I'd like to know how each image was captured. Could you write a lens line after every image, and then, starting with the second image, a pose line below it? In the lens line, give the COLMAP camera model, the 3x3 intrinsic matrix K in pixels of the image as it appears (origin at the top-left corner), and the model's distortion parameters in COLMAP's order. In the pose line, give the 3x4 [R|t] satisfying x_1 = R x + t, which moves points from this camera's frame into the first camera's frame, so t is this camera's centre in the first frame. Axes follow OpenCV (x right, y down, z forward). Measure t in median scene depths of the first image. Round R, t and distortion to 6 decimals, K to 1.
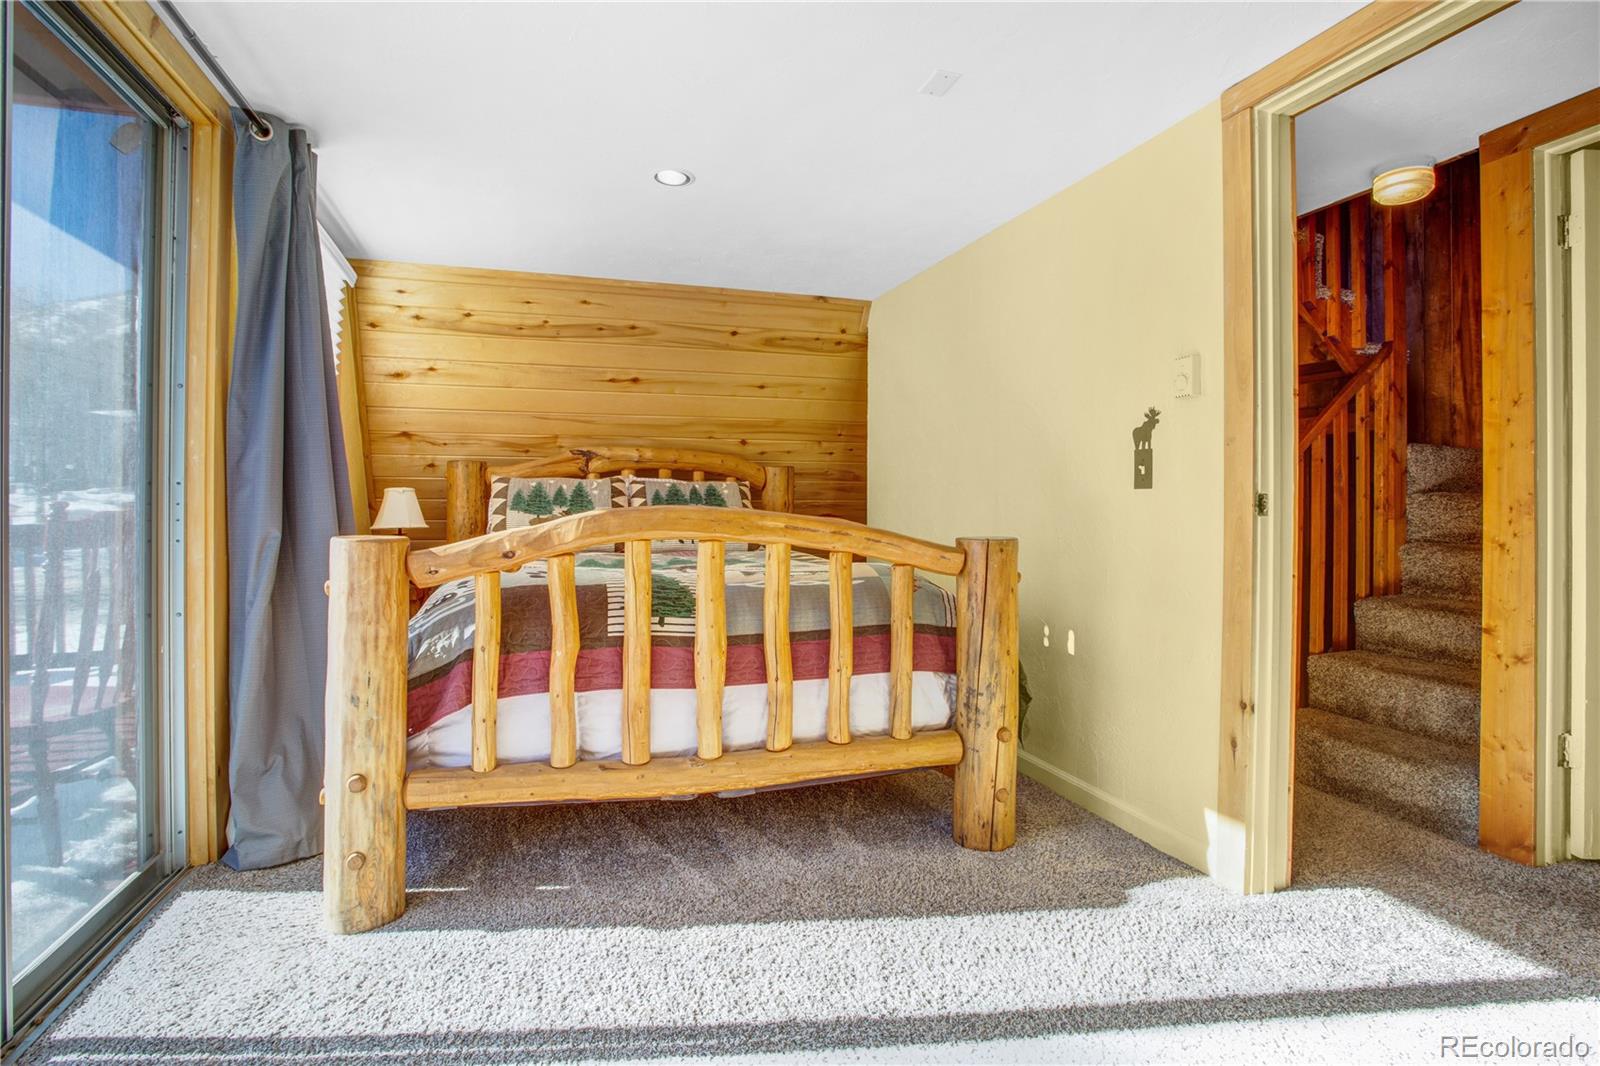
lens RADIAL K [[781.2, 0, 794.6], [0, 781.2, 509.9], [0, 0, 1]] dist [-0.075137, 0.030959]
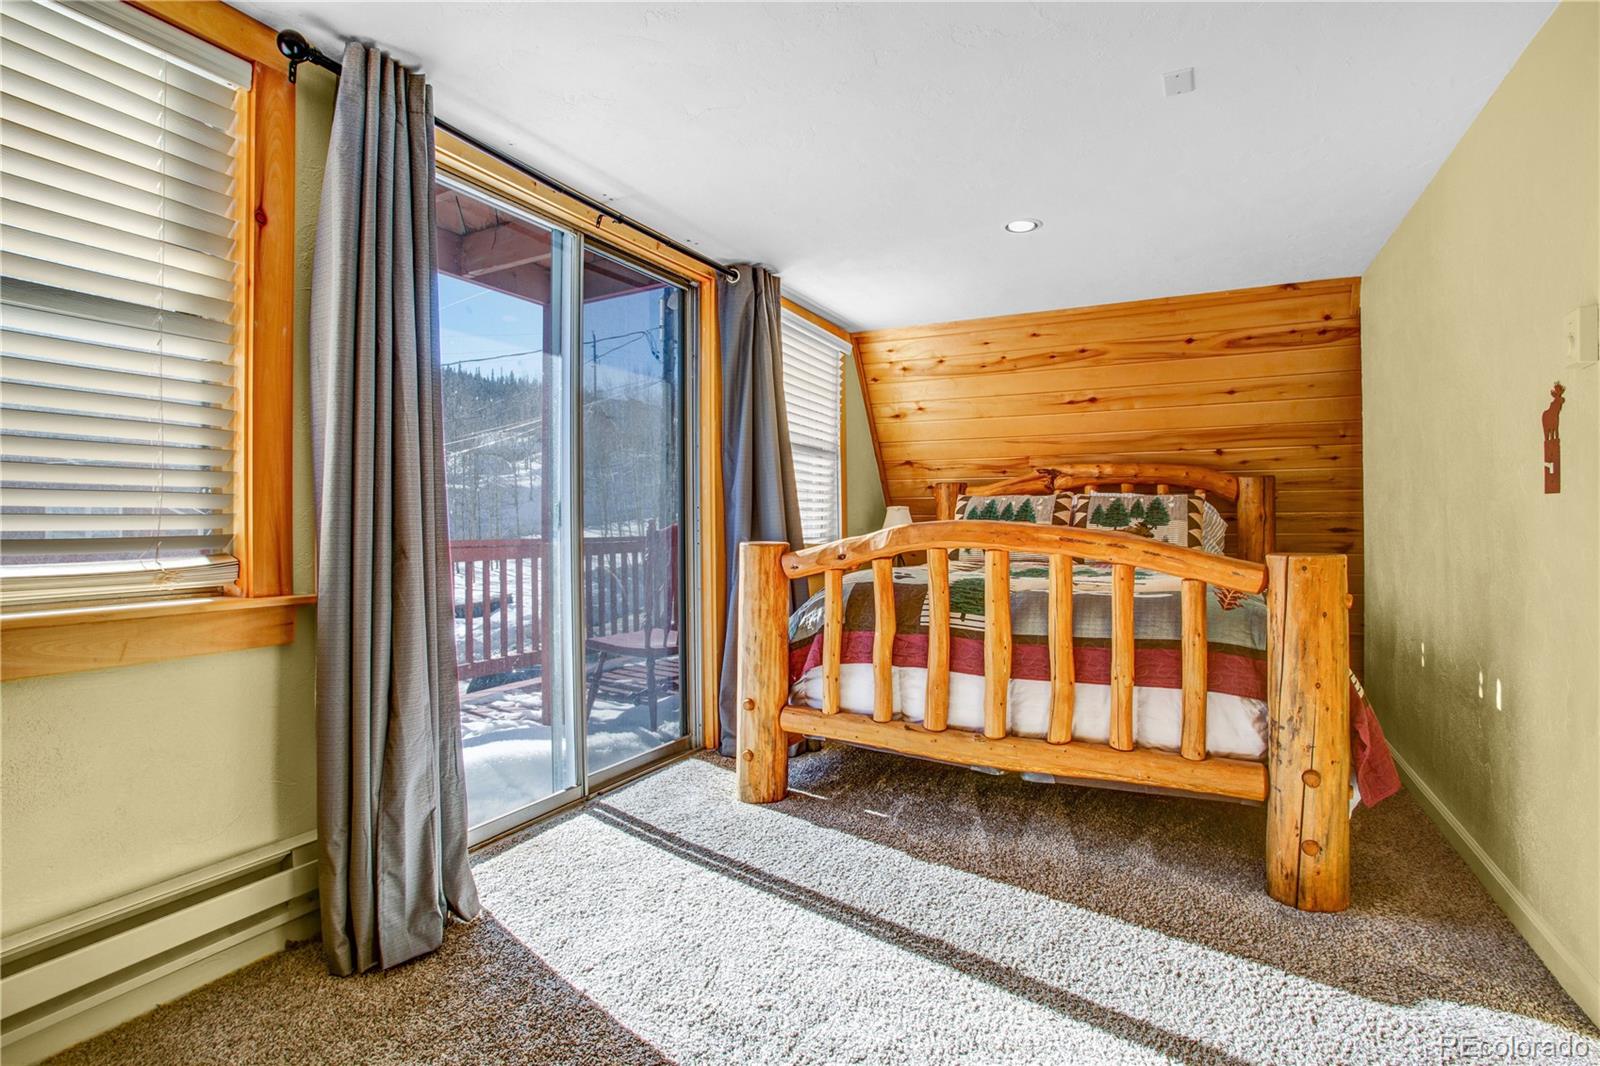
lens RADIAL K [[771.6, 0, 797.6], [0, 771.6, 526.0], [0, 0, 1]] dist [-0.075119, 0.028556]
pose [[0.708474, 0.000133, -0.705737, 0.466712], [0.001978, 0.999996, 0.002174, 0.000163], [0.705734, -0.002937, 0.708471, -0.015375]]
